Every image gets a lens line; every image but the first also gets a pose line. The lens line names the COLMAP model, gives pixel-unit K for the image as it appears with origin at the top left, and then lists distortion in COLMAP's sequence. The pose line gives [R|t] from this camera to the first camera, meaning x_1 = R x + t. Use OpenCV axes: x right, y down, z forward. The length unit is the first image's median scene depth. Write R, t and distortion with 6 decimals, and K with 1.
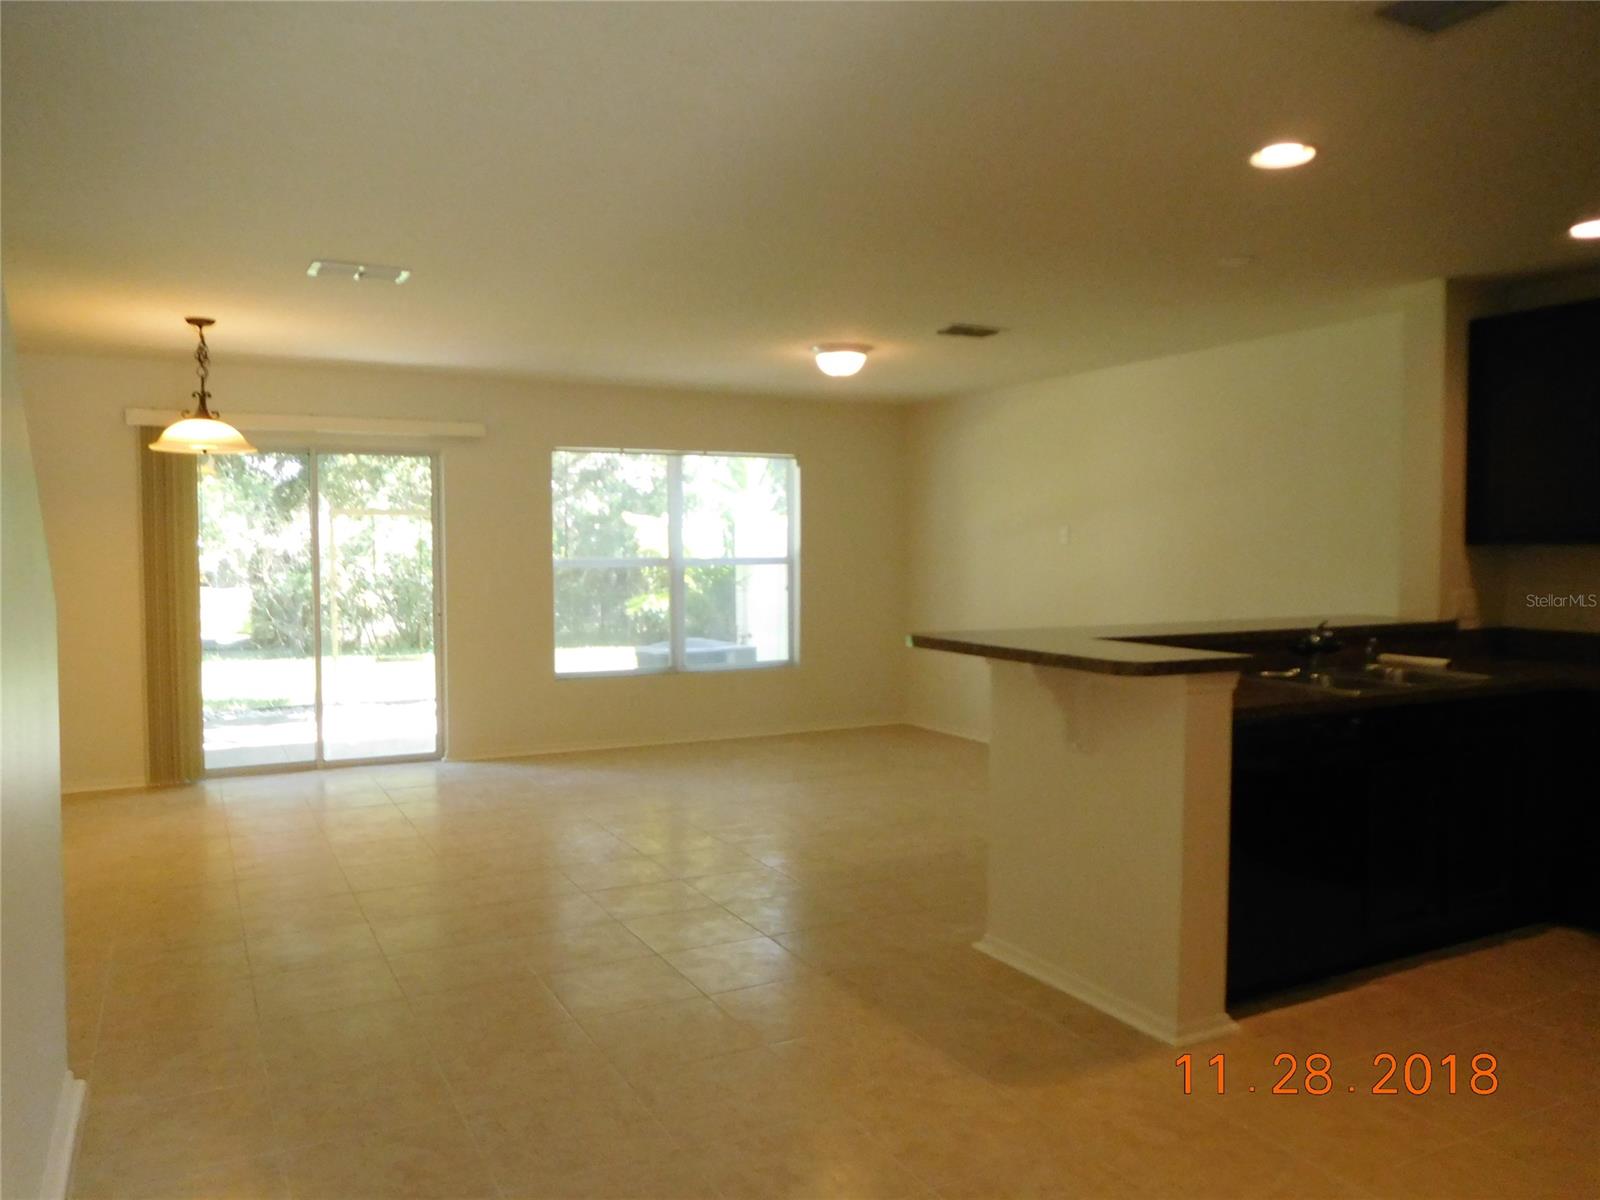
lens RADIAL K [[1164.9, 0, 799.5], [0, 1164.9, 603.9], [0, 0, 1]] dist [-0.036432, 0.006773]
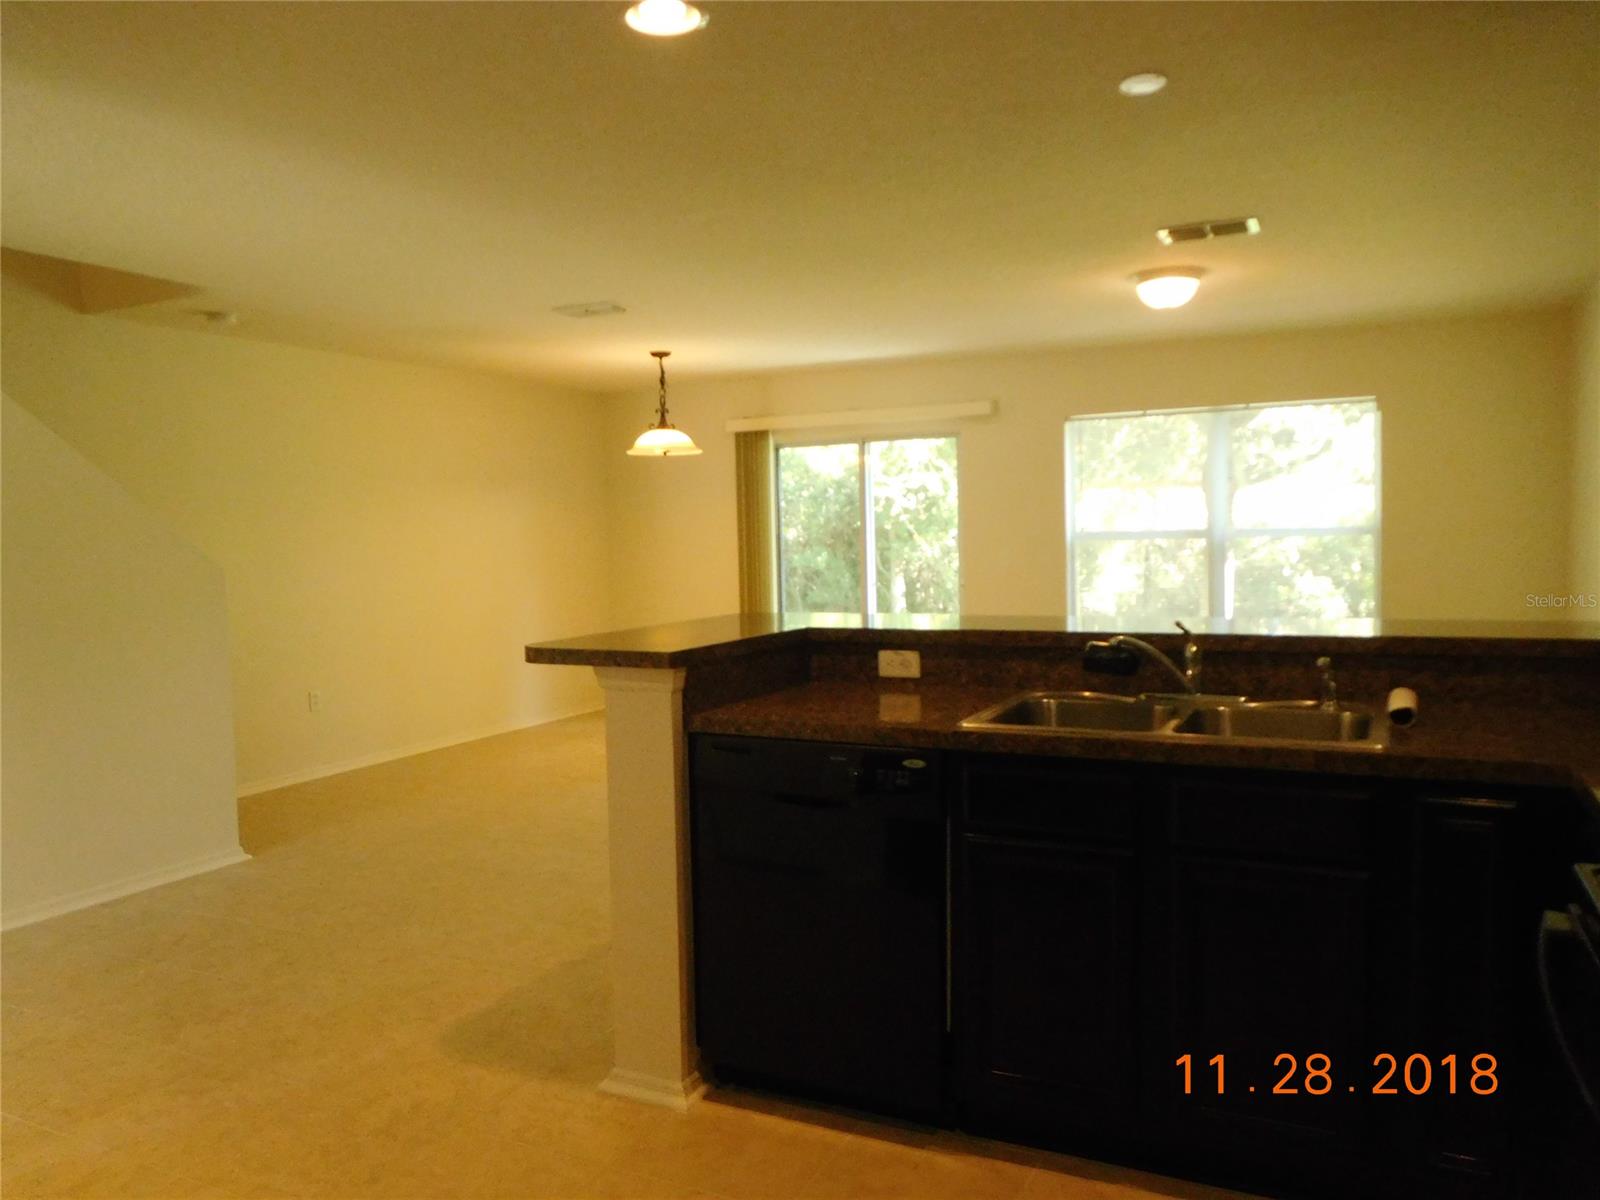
lens RADIAL K [[1164.9, 0, 802.4], [0, 1164.9, 598.2], [0, 0, 1]] dist [-0.036432, 0.006773]
pose [[0.600453, 0.032236, -0.799010, 0.630907], [-0.016115, 0.999472, 0.028213, -0.009617], [0.799498, -0.004065, 0.600655, 0.338856]]
